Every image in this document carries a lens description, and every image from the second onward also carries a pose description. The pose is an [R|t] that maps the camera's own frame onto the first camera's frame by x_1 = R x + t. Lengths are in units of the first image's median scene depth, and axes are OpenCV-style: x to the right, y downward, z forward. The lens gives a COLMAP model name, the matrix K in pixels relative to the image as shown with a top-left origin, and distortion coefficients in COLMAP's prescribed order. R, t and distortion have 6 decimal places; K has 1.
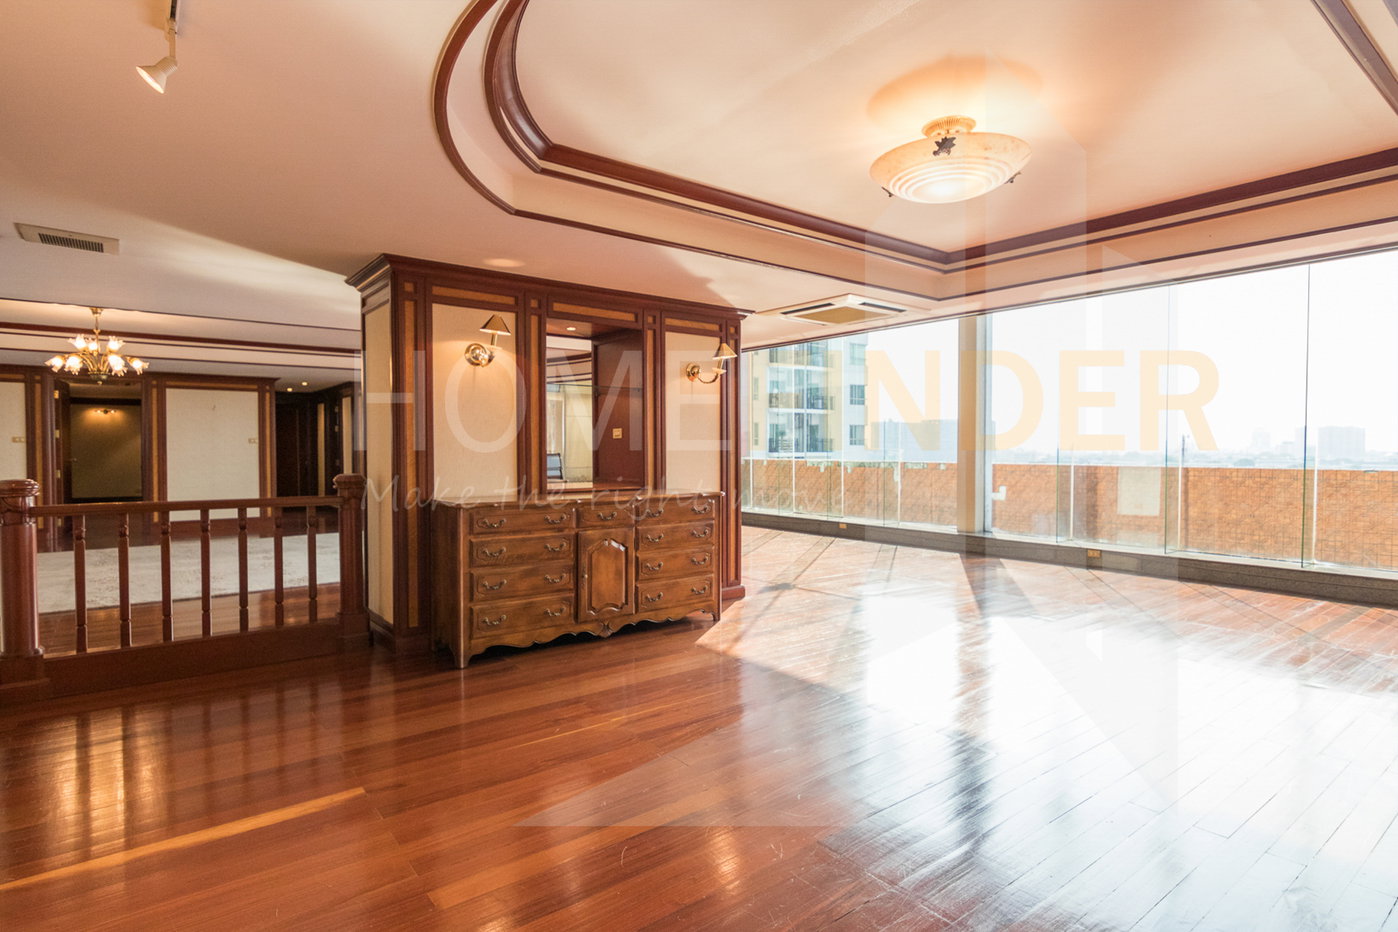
lens RADIAL K [[716.4, 0, 695.6], [0, 716.4, 460.1], [0, 0, 1]] dist [0.000546, 0.000035]
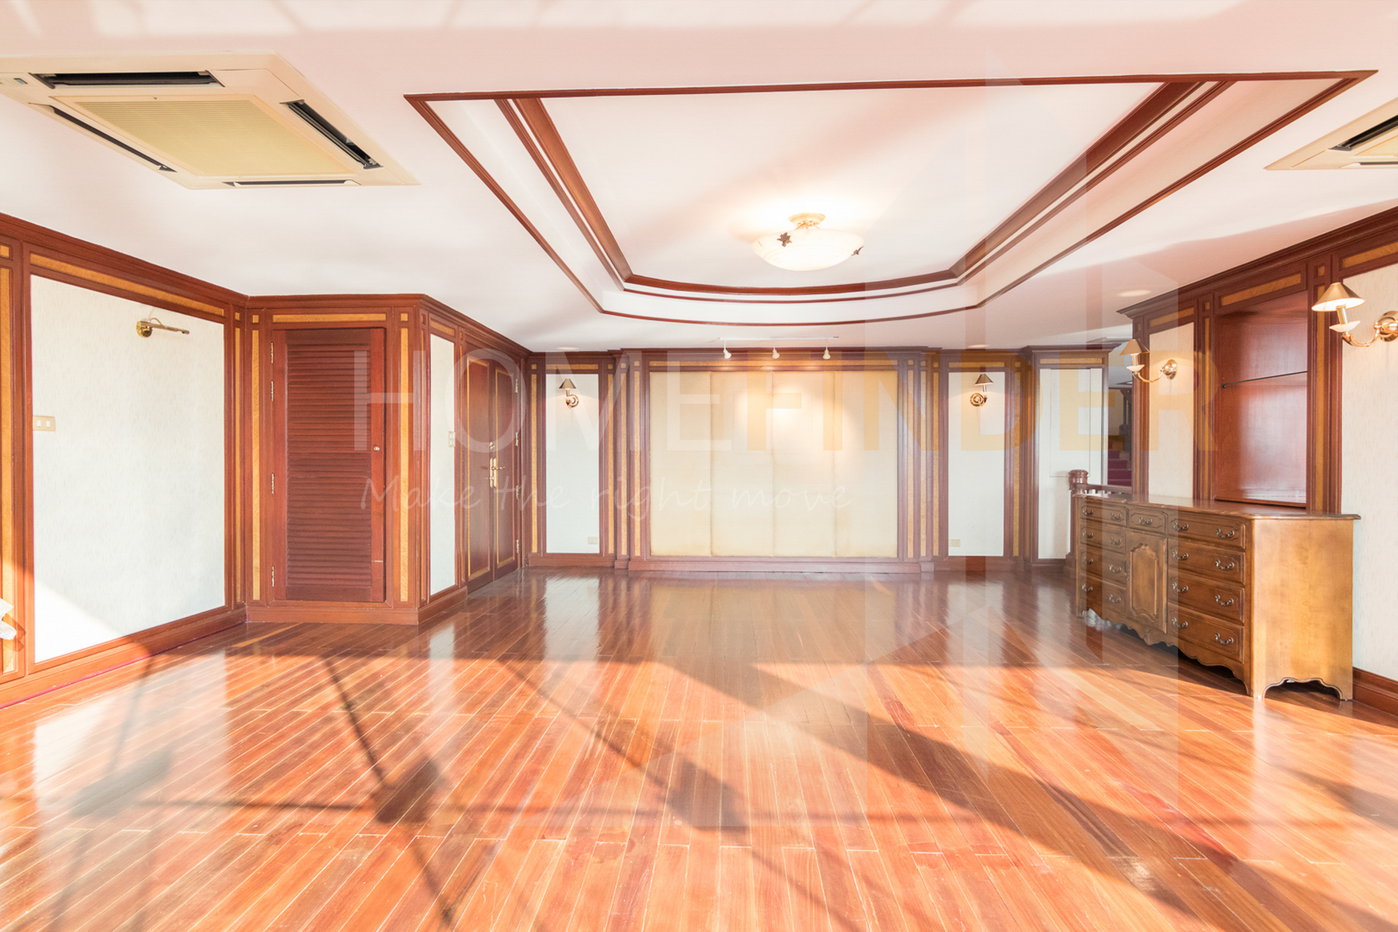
lens RADIAL K [[716.4, 0, 698.3], [0, 716.4, 462.6], [0, 0, 1]] dist [0.000546, 0.000035]
pose [[-0.643893, 0.002024, -0.765113, 1.023922], [-0.022665, 0.999507, 0.021718, -0.009171], [0.764780, 0.031325, -0.643530, 1.156594]]
